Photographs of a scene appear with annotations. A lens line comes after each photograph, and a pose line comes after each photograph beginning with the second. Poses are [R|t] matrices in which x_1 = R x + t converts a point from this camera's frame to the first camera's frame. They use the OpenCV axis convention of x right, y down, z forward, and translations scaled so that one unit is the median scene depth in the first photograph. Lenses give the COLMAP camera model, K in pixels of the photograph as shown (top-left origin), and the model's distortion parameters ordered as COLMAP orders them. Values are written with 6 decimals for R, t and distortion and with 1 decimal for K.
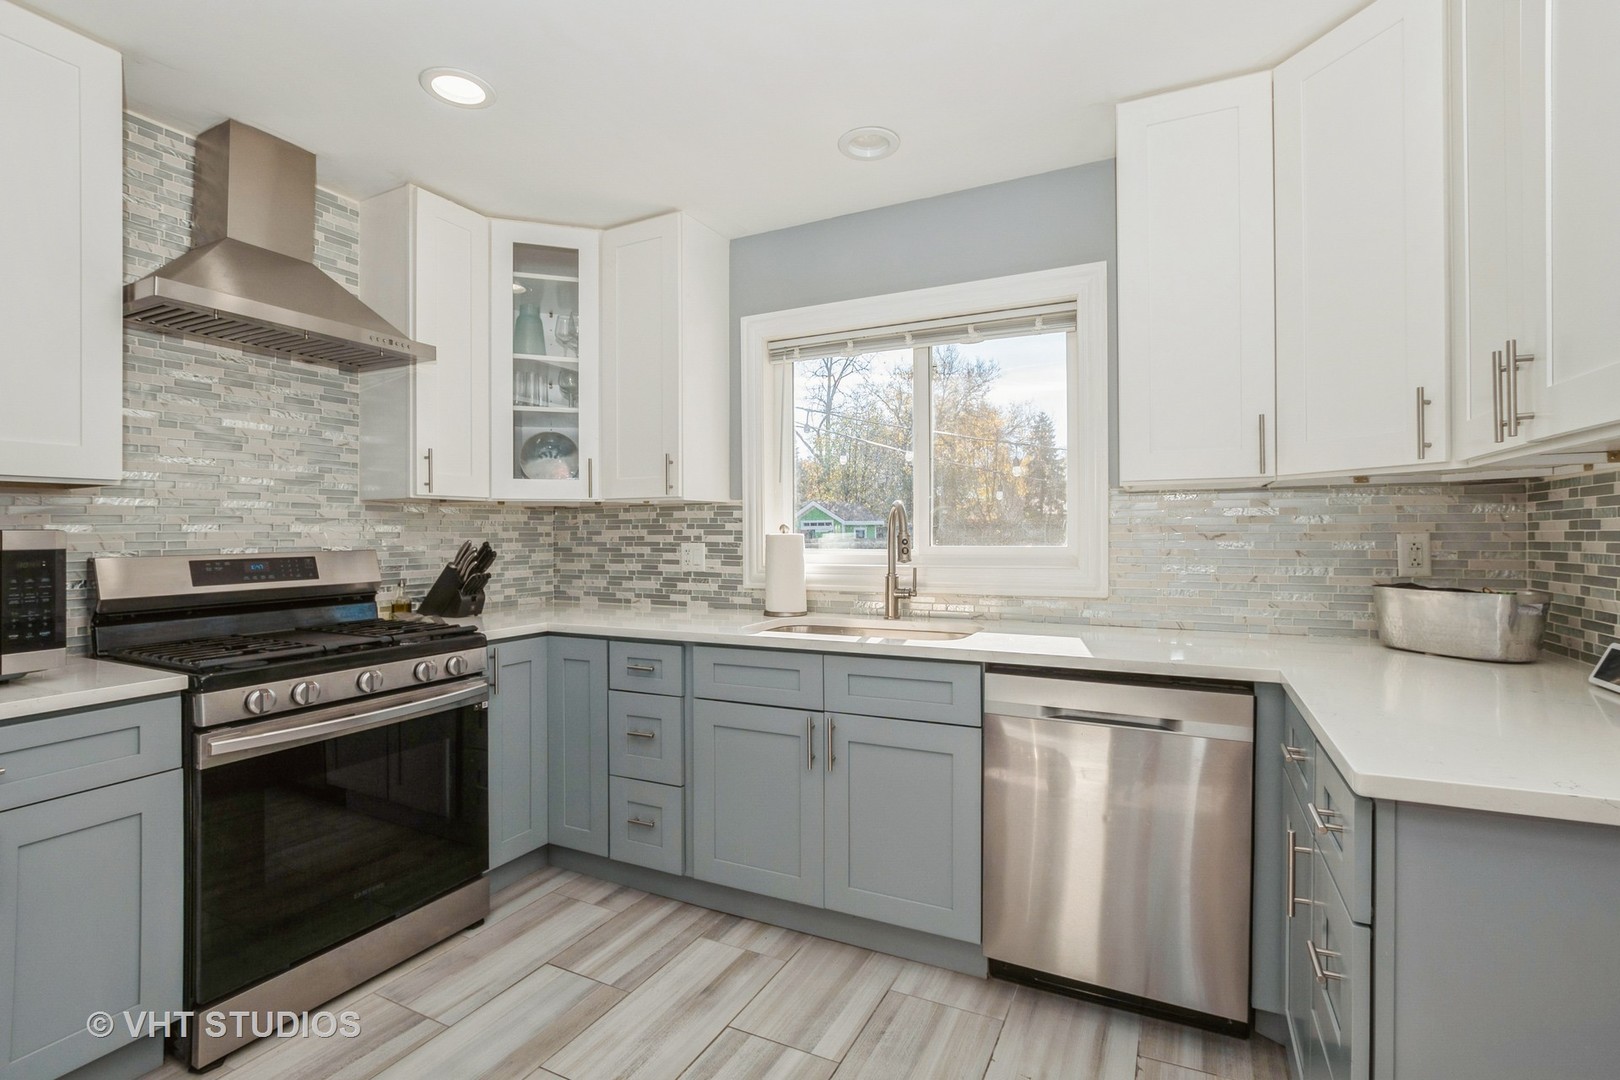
lens RADIAL K [[732.0, 0, 821.5], [0, 732.0, 537.0], [0, 0, 1]] dist [-0.033864, 0.007430]
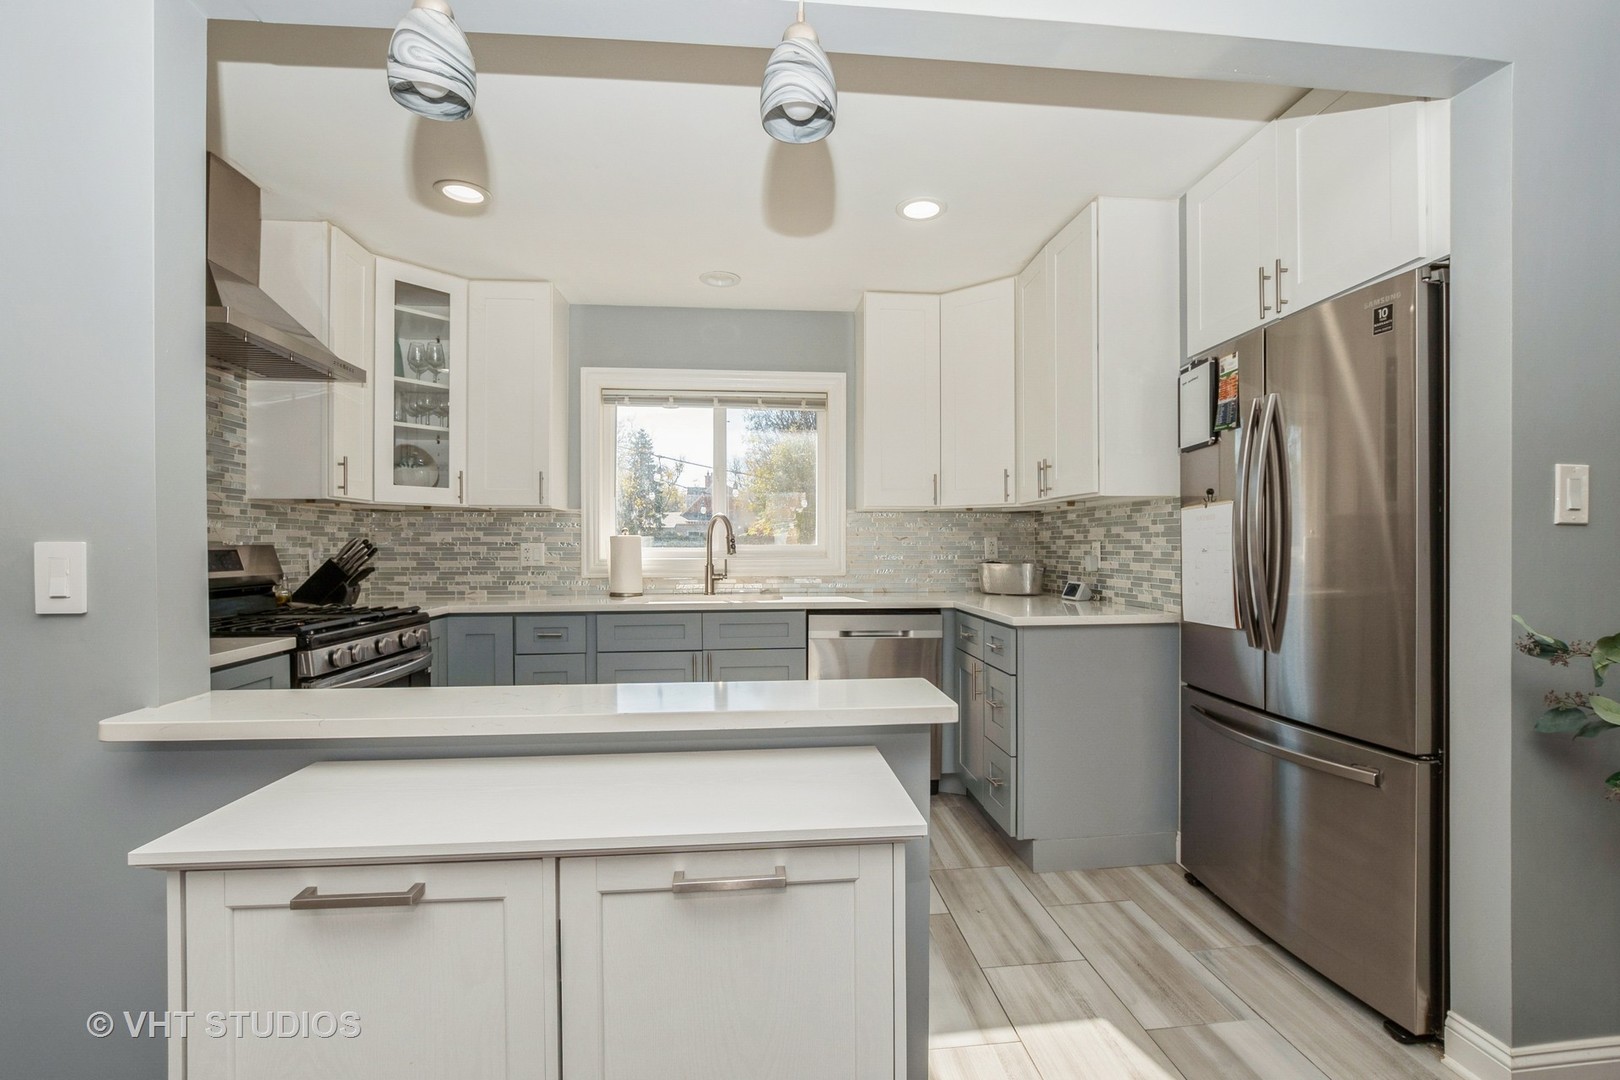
lens RADIAL K [[732.0, 0, 827.6], [0, 732.0, 538.7], [0, 0, 1]] dist [-0.033864, 0.007430]
pose [[0.845476, 0.009852, 0.533923, -0.481427], [-0.000441, 0.999842, -0.017750, 0.026505], [-0.534014, 0.014771, 0.845347, -0.352075]]
